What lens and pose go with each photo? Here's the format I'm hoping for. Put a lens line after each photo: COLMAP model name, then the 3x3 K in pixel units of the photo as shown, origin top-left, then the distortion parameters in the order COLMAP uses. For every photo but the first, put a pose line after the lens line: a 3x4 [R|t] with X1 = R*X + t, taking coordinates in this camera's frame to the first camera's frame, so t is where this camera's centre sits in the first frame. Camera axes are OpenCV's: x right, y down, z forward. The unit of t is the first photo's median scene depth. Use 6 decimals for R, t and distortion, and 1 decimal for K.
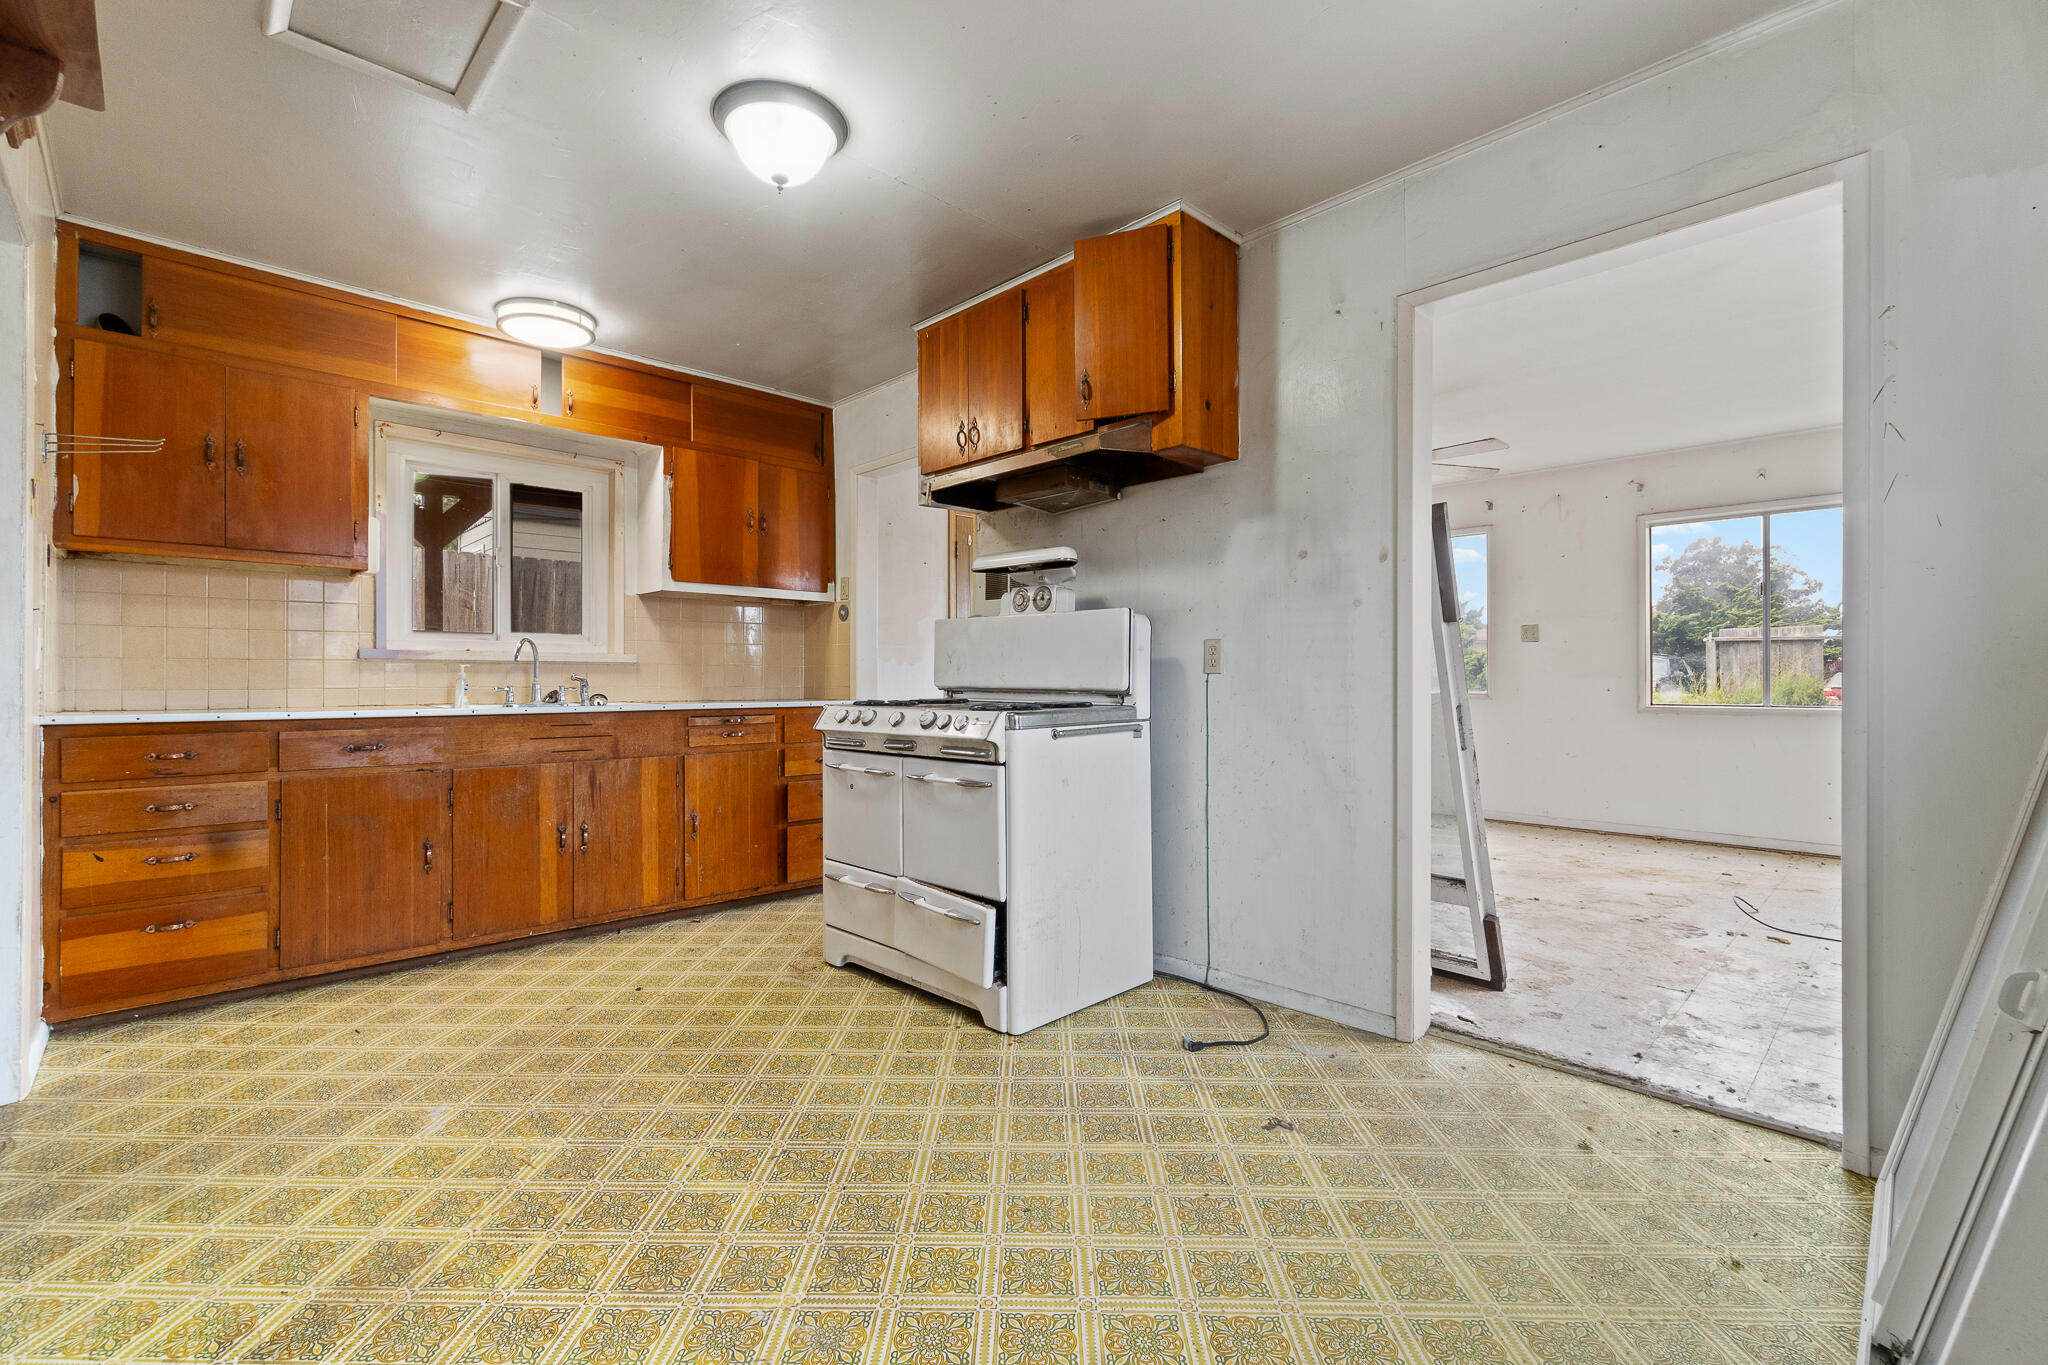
lens RADIAL K [[903.2, 0, 1017.9], [0, 903.2, 681.0], [0, 0, 1]] dist [-0.005296, -0.000658]
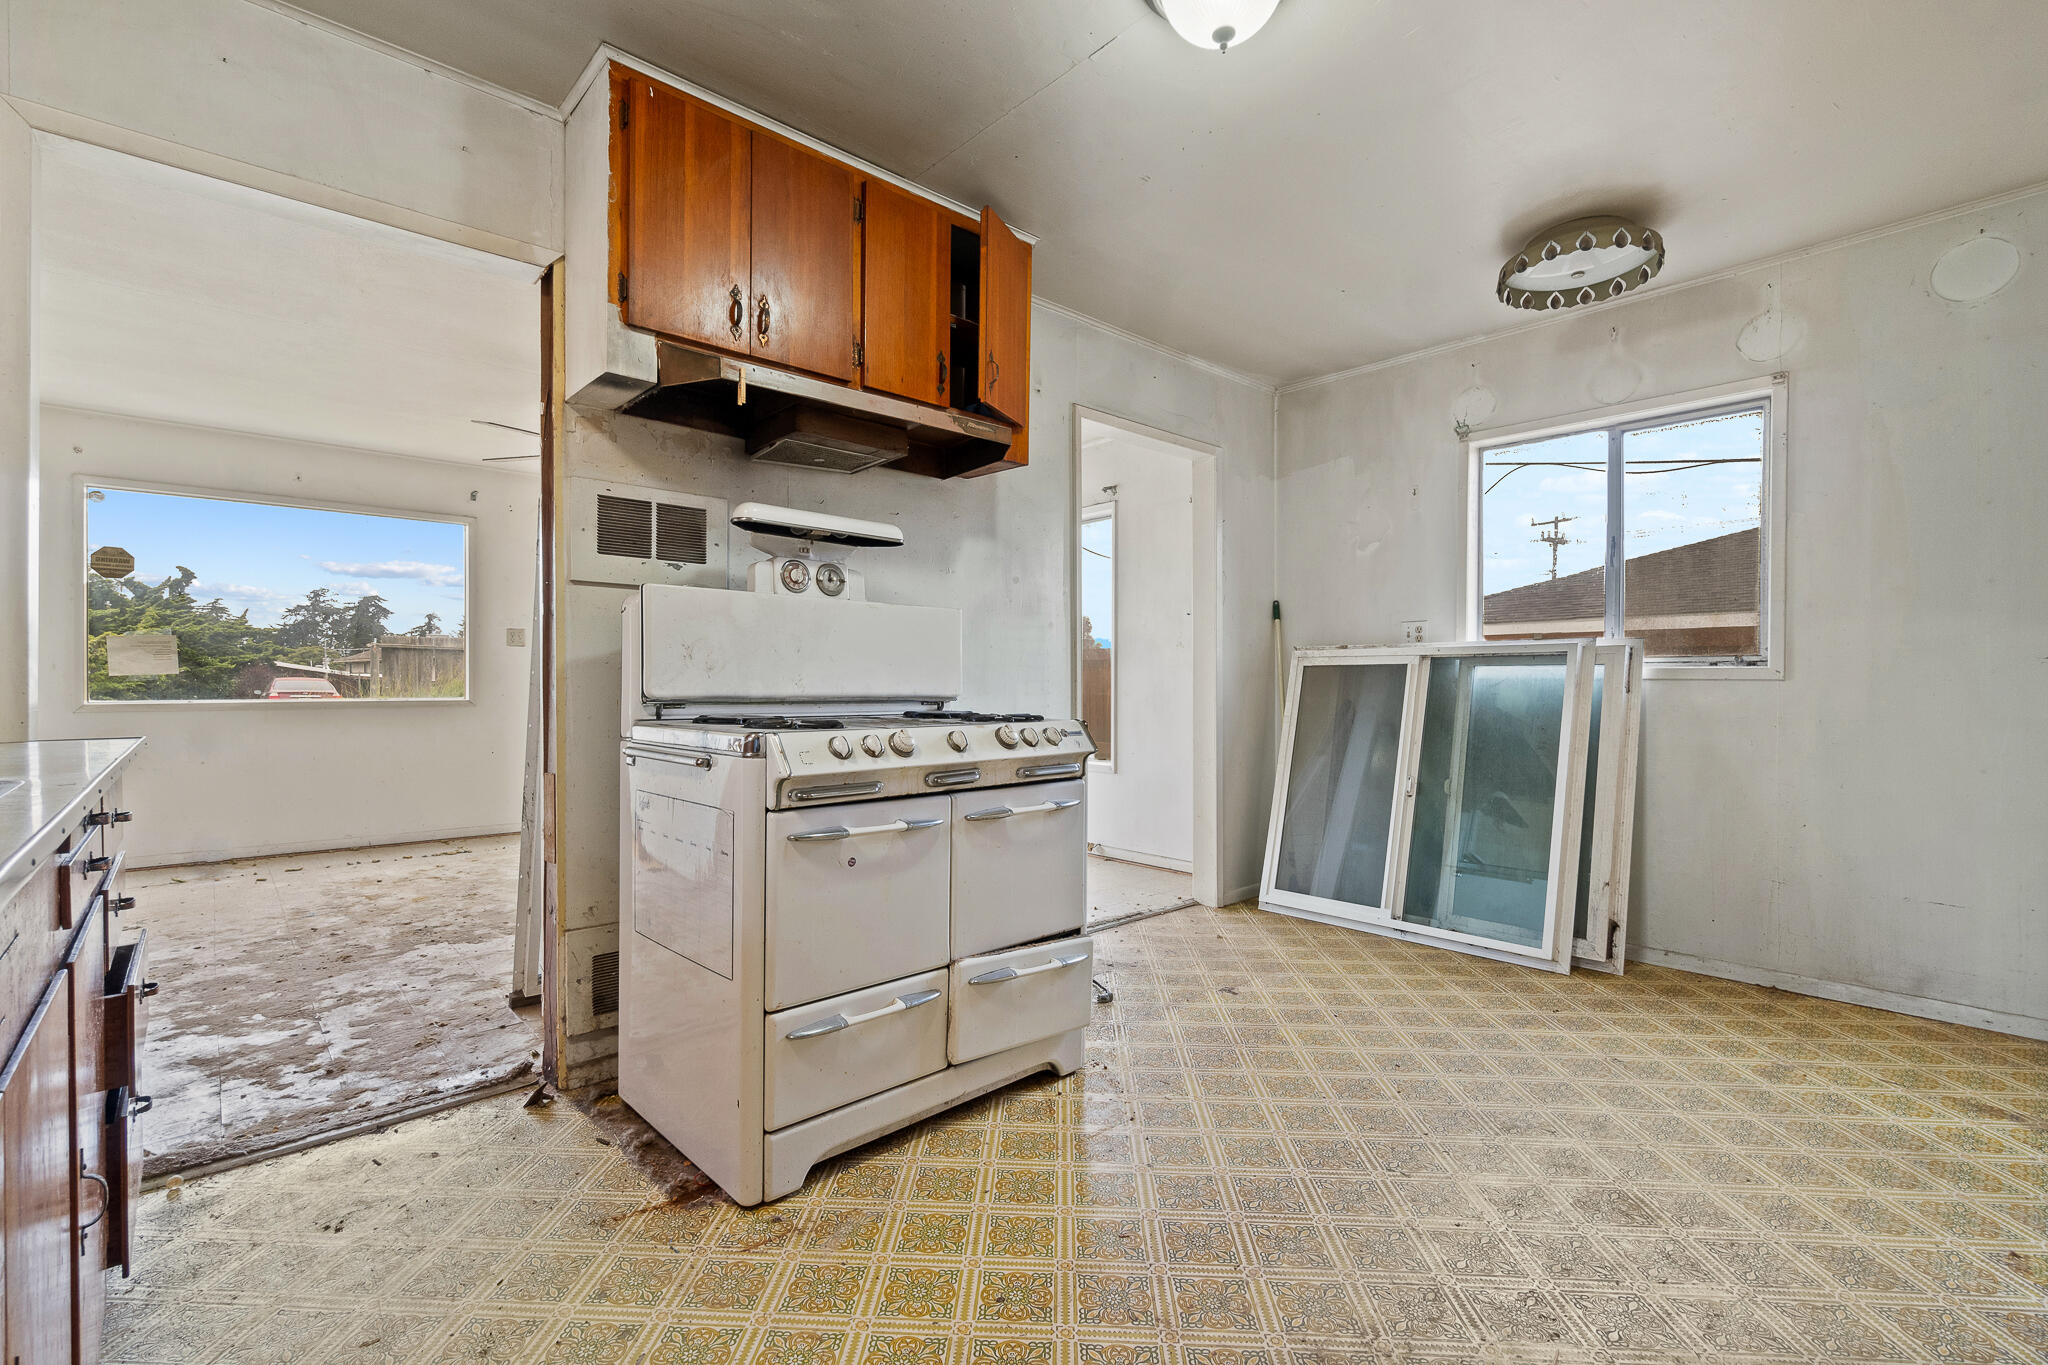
lens RADIAL K [[903.2, 0, 1013.6], [0, 903.2, 692.6], [0, 0, 1]] dist [-0.005296, -0.000658]
pose [[0.027932, -0.008778, 0.999571, -0.843212], [0.002390, 0.999959, 0.008715, -0.002076], [-0.999607, 0.002145, 0.027951, 0.937851]]
